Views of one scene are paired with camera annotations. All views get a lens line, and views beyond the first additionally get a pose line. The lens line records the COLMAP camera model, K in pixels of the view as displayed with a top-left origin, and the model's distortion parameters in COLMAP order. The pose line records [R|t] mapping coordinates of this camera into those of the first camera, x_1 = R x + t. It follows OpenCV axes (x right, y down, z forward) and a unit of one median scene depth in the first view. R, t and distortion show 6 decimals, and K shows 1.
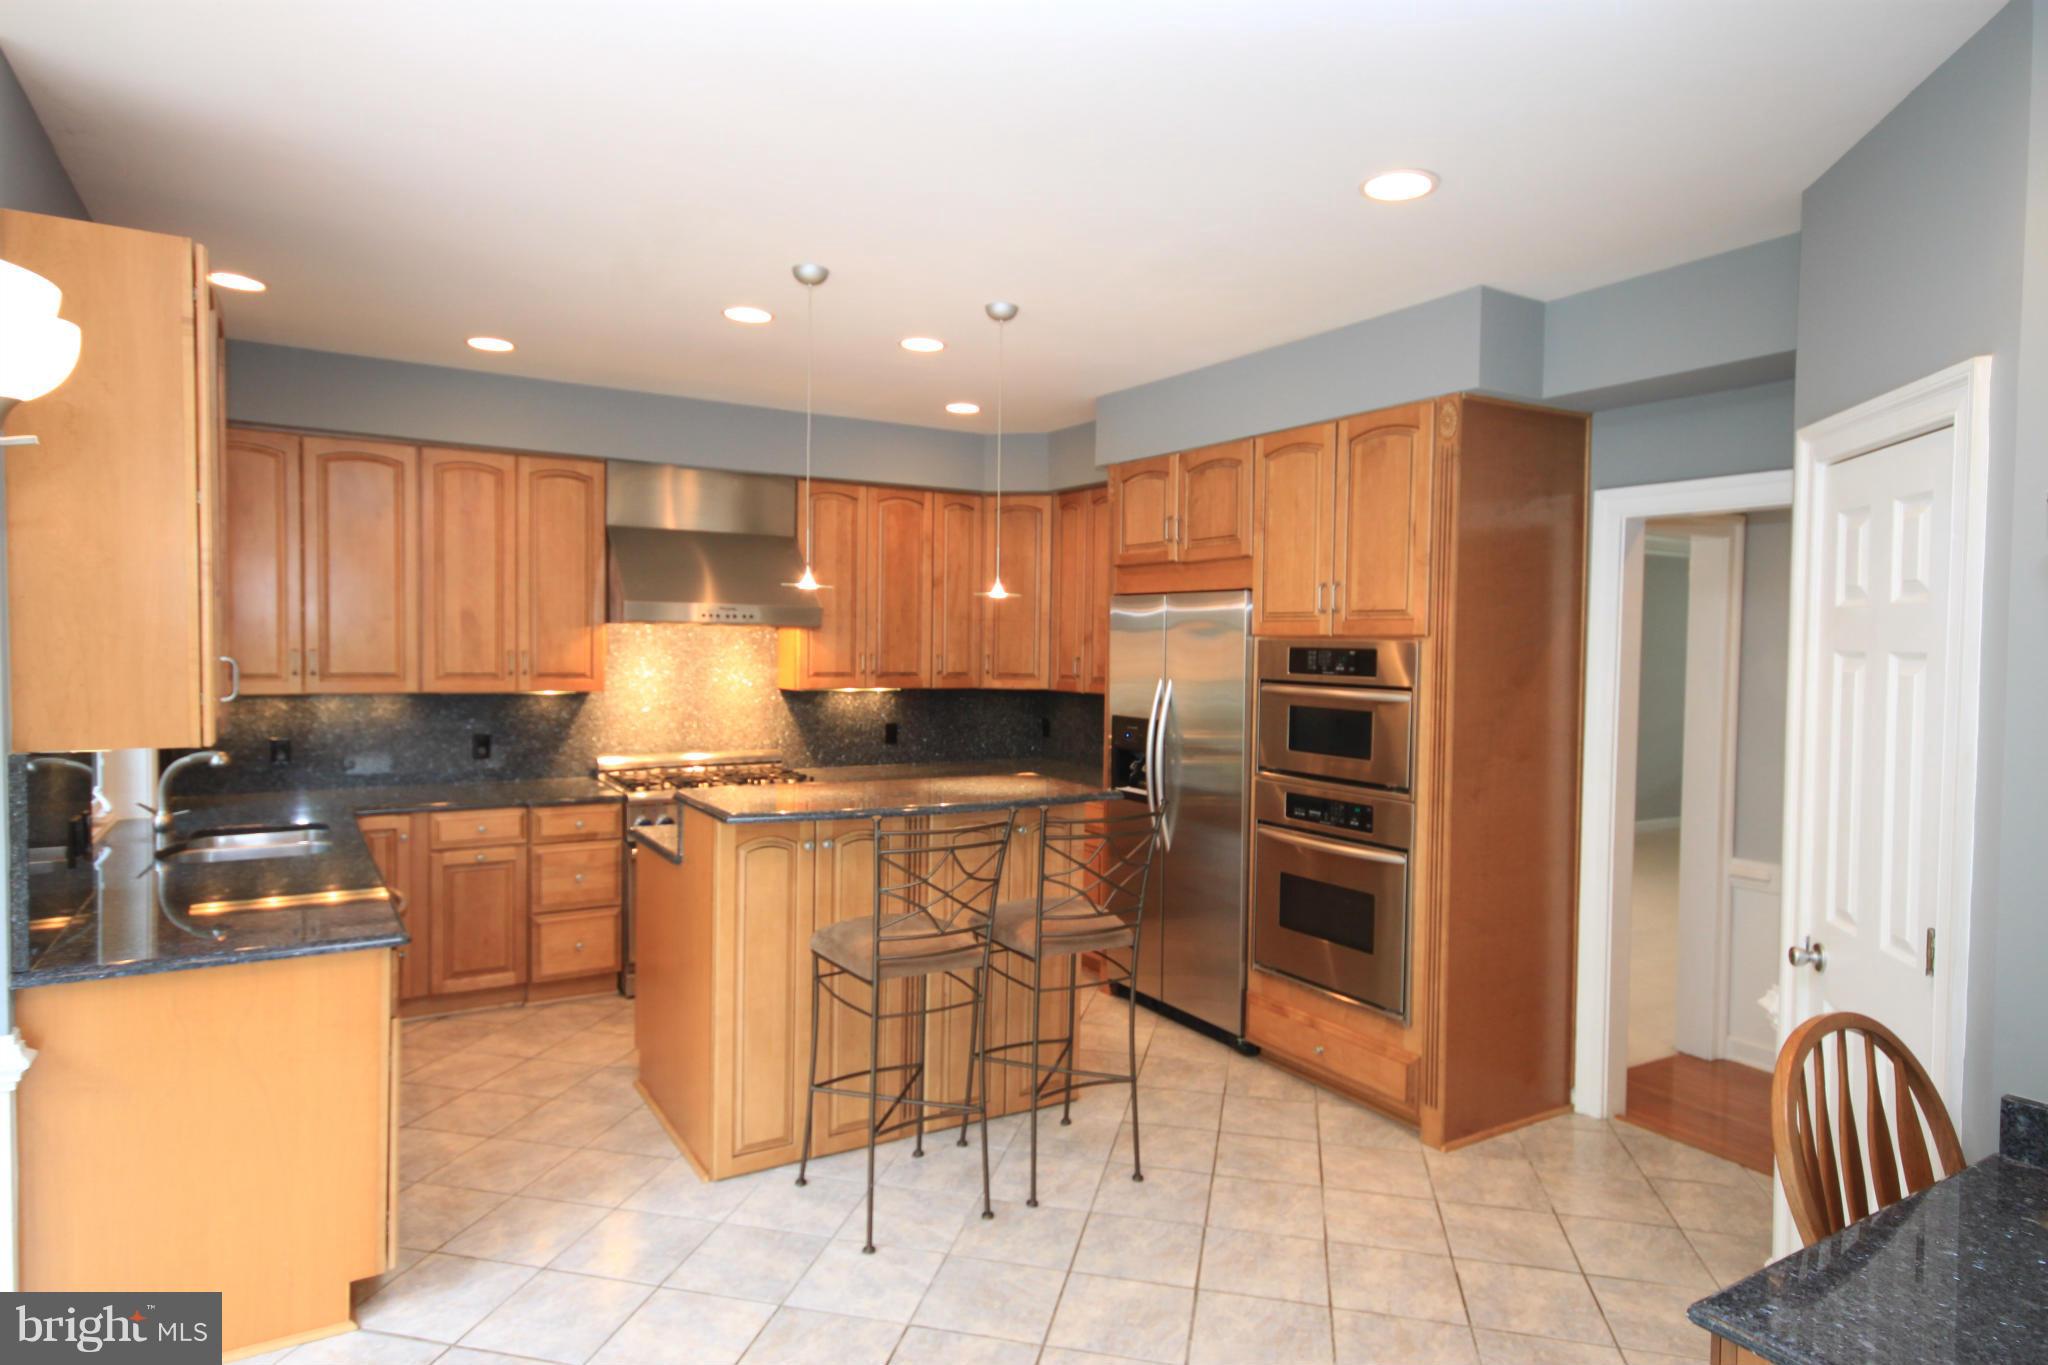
lens RADIAL K [[1171.8, 0, 1019.6], [0, 1171.8, 685.3], [0, 0, 1]] dist [0.016964, -0.000508]
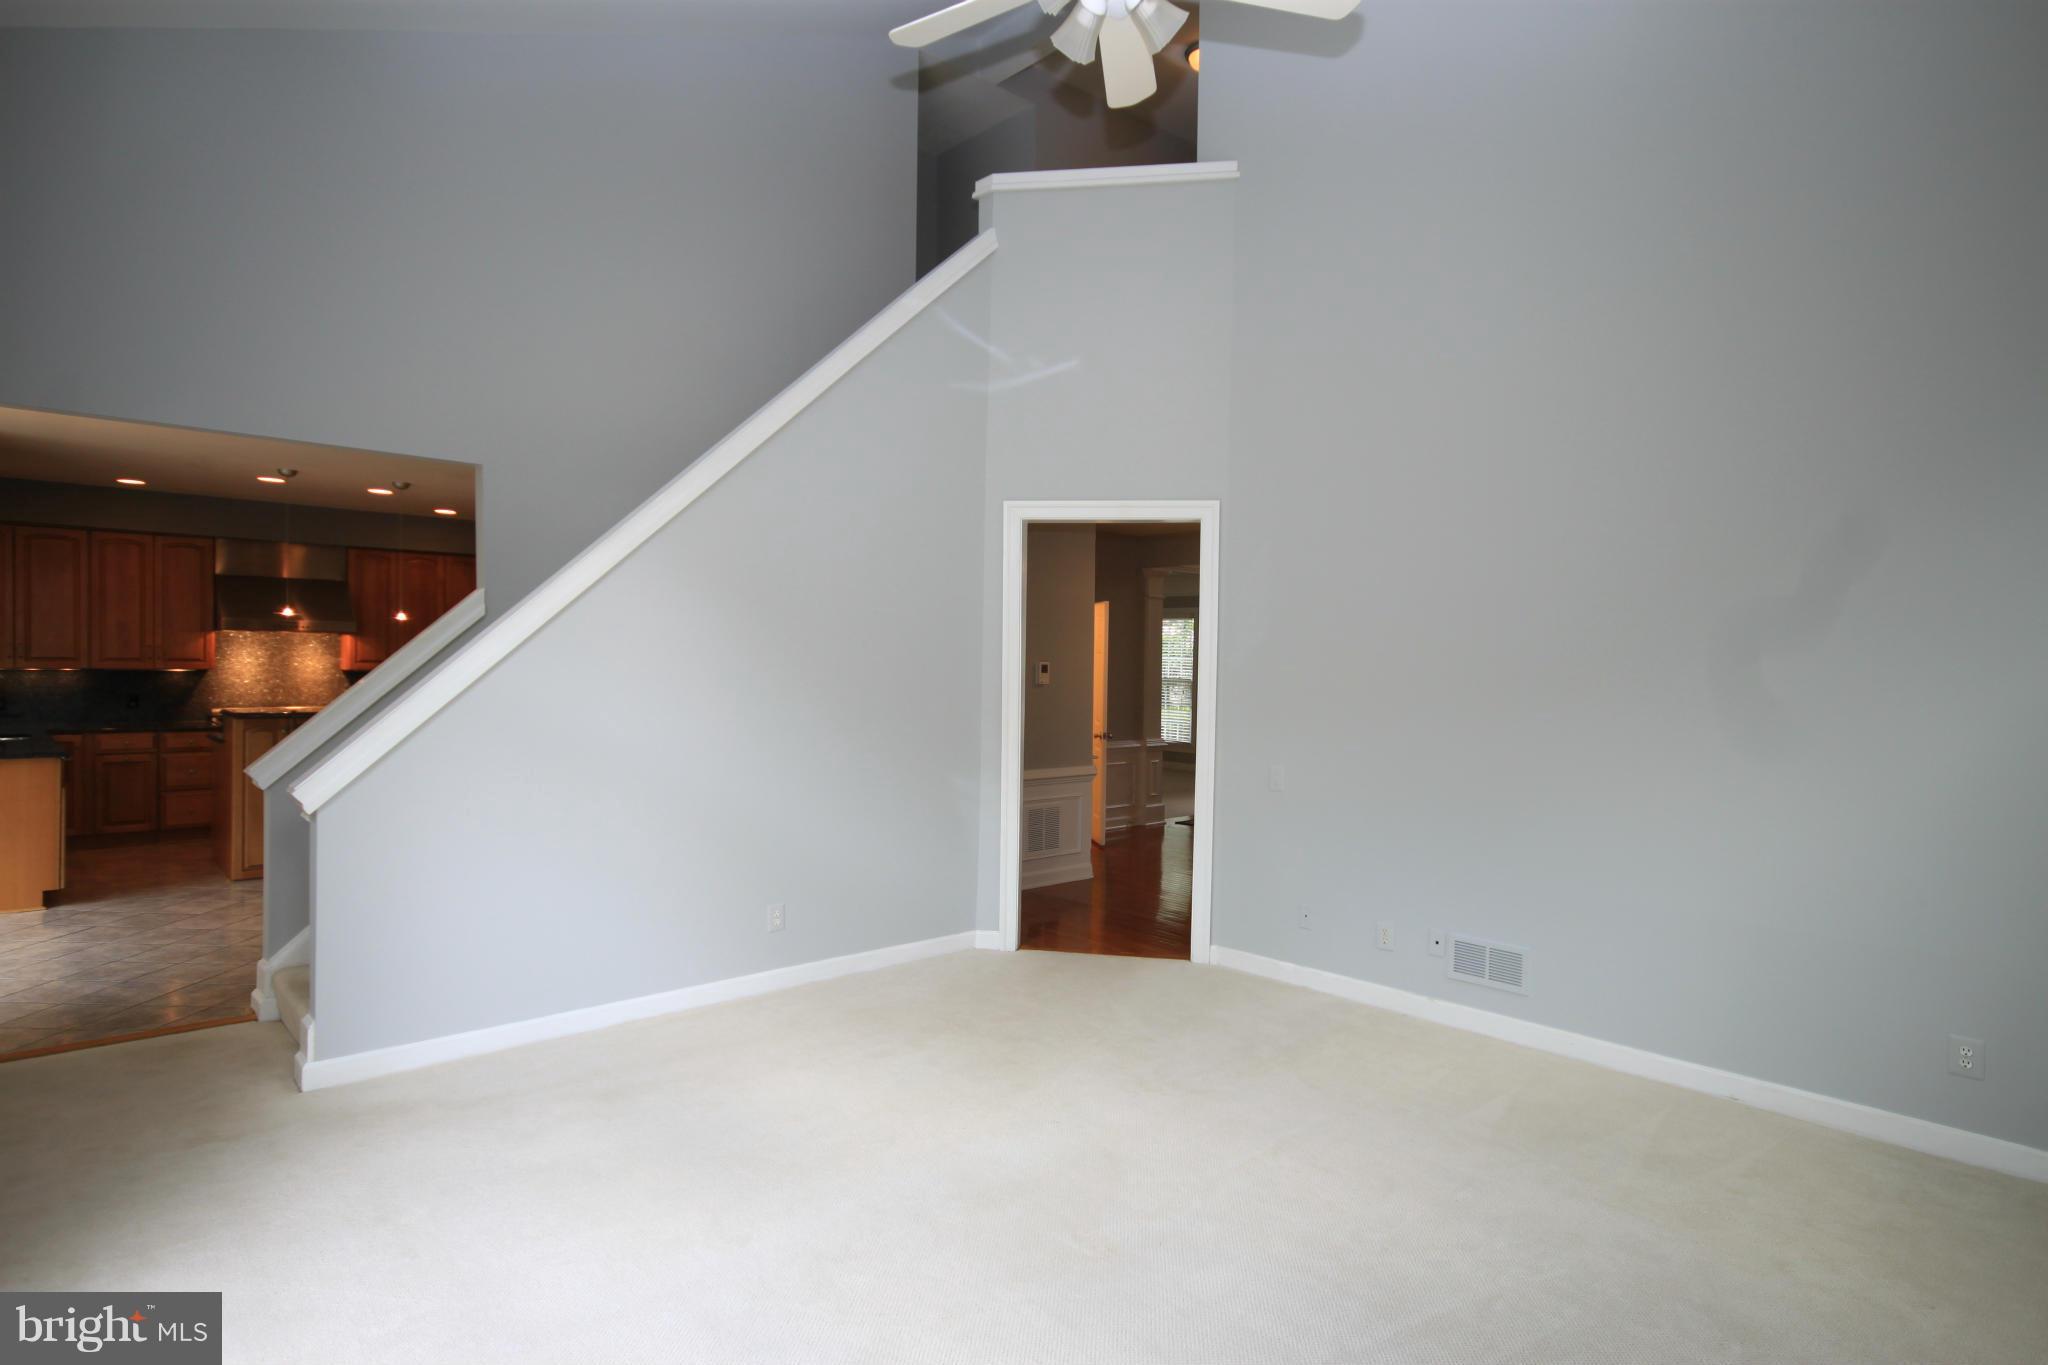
lens RADIAL K [[1171.8, 0, 1065.9], [0, 1171.8, 691.3], [0, 0, 1]] dist [0.016964, -0.000508]
pose [[0.982554, -0.001443, 0.185969, 0.627133], [0.002289, 0.999988, -0.004332, 0.053422], [-0.185961, 0.004682, 0.982546, -1.068722]]
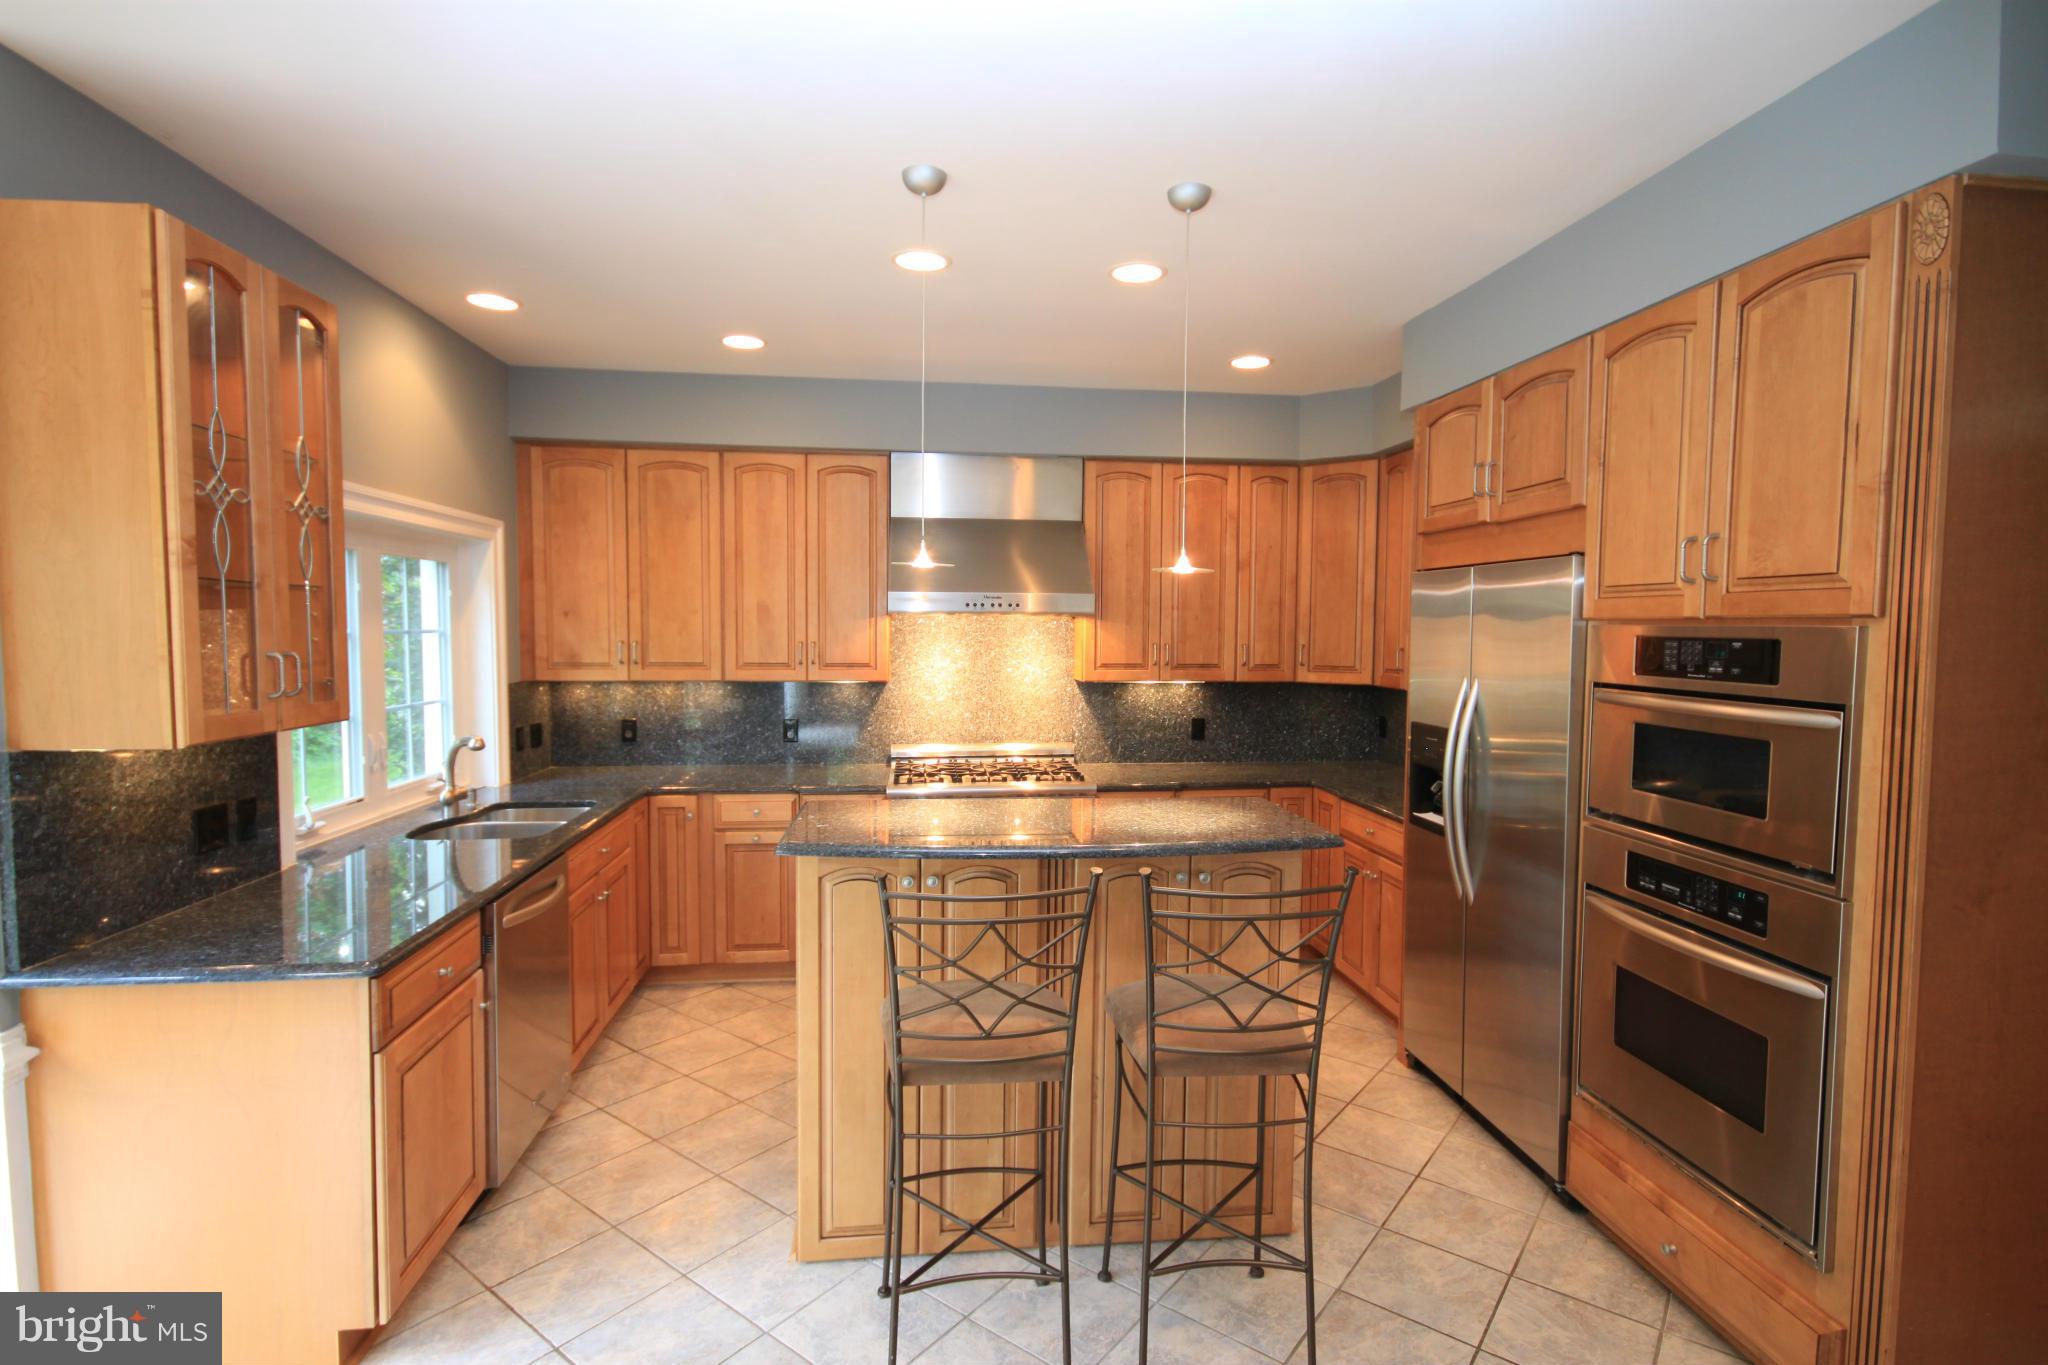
lens RADIAL K [[994.9, 0, 1039.0], [0, 994.9, 683.0], [0, 0, 1]] dist [0.009921, -0.002596]
pose [[0.907748, 0.016102, -0.419207, 0.141654], [-0.009292, 0.999790, 0.018282, -0.011520], [0.419413, -0.012700, 0.907707, 0.299772]]
